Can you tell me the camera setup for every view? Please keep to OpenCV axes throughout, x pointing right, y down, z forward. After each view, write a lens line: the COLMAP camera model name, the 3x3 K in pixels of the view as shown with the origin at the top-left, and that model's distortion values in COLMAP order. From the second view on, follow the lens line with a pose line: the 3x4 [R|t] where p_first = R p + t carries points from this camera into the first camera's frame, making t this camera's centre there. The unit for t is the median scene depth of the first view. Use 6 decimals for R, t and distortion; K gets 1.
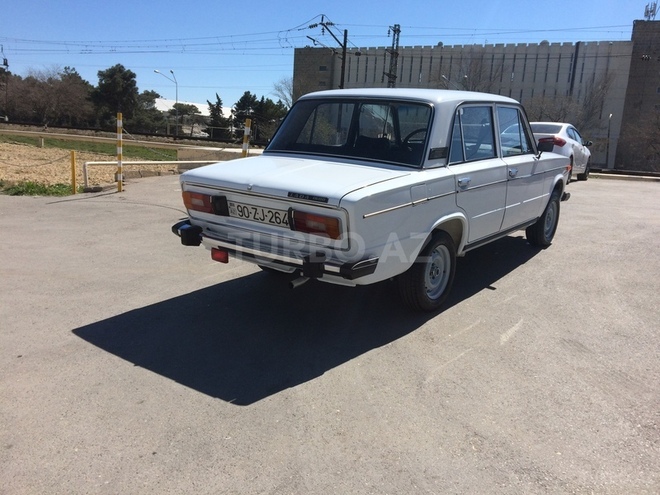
lens RADIAL K [[551.4, 0, 331.6], [0, 551.4, 242.9], [0, 0, 1]] dist [0.076928, -0.107250]
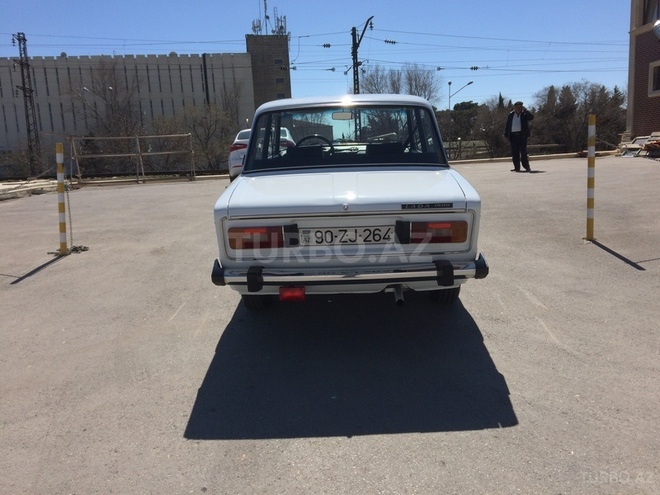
lens RADIAL K [[551.4, 0, 331.6], [0, 551.4, 242.9], [0, 0, 1]] dist [0.076928, -0.107250]
pose [[0.810648, -0.188069, 0.554509, -0.465311], [0.198029, 0.979269, 0.042629, -0.059957], [-0.551031, 0.075252, 0.831085, 0.188667]]
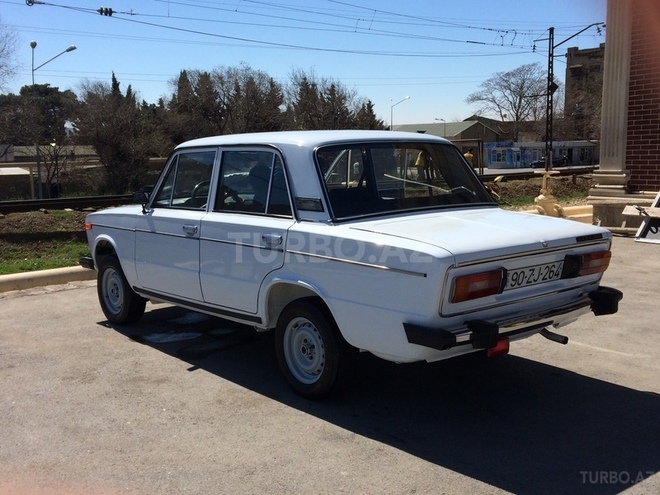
lens RADIAL K [[741.0, 0, 330.0], [0, 741.0, 247.5], [0, 0, 1]] dist [0.103503, -0.003033]
pose [[0.221583, -0.155702, 0.962631, -0.920539], [0.259391, 0.961016, 0.095733, -0.201314], [-0.940009, 0.228485, 0.253332, 0.704546]]
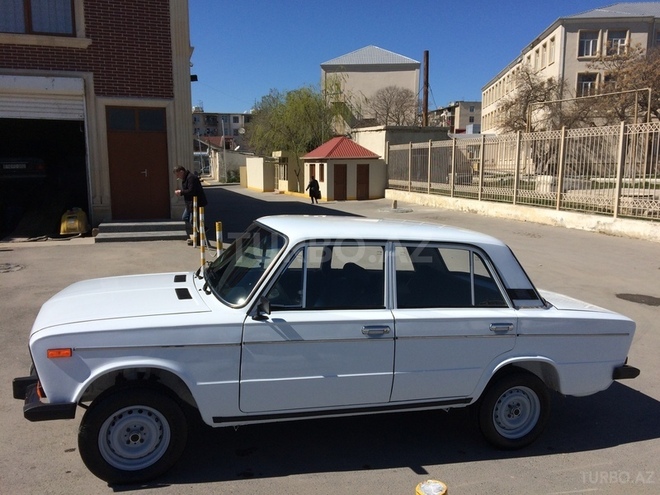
lens RADIAL K [[551.4, 0, 331.6], [0, 551.4, 242.9], [0, 0, 1]] dist [0.076928, -0.107250]
pose [[-0.806502, -0.138708, 0.574730, -0.321576], [0.057916, 0.948880, 0.310279, -0.508564], [-0.588388, 0.283527, -0.757240, 1.681881]]
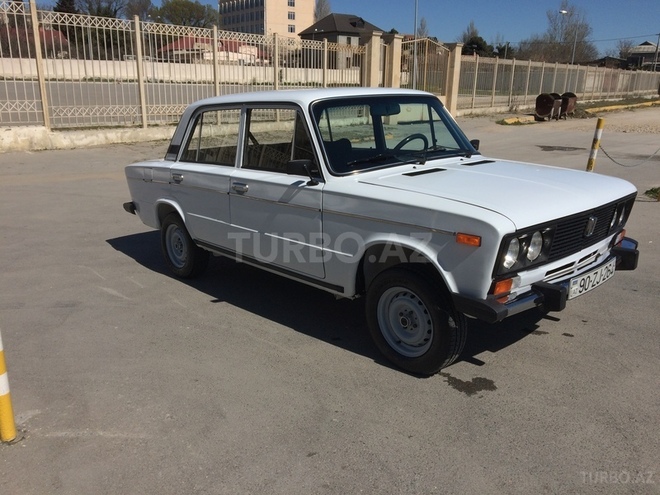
lens RADIAL K [[551.4, 0, 331.6], [0, 551.4, 242.9], [0, 0, 1]] dist [0.076928, -0.107250]
pose [[-0.191235, 0.216359, -0.957402, 1.035072], [-0.205929, 0.944851, 0.254655, -0.269955], [0.959699, 0.245856, -0.136134, 1.190429]]
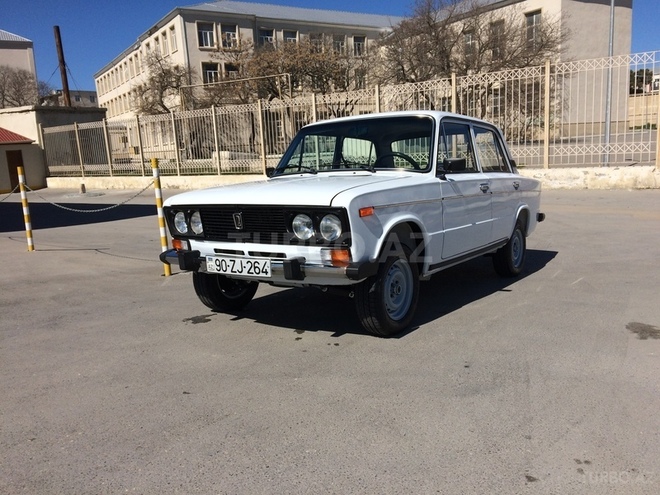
lens RADIAL K [[551.4, 0, 331.6], [0, 551.4, 242.9], [0, 0, 1]] dist [0.076928, -0.107250]
pose [[-0.999292, 0.004792, -0.037322, 0.318388], [-0.008183, 0.940446, 0.339845, -0.402729], [0.036728, 0.339910, -0.939741, 2.035510]]
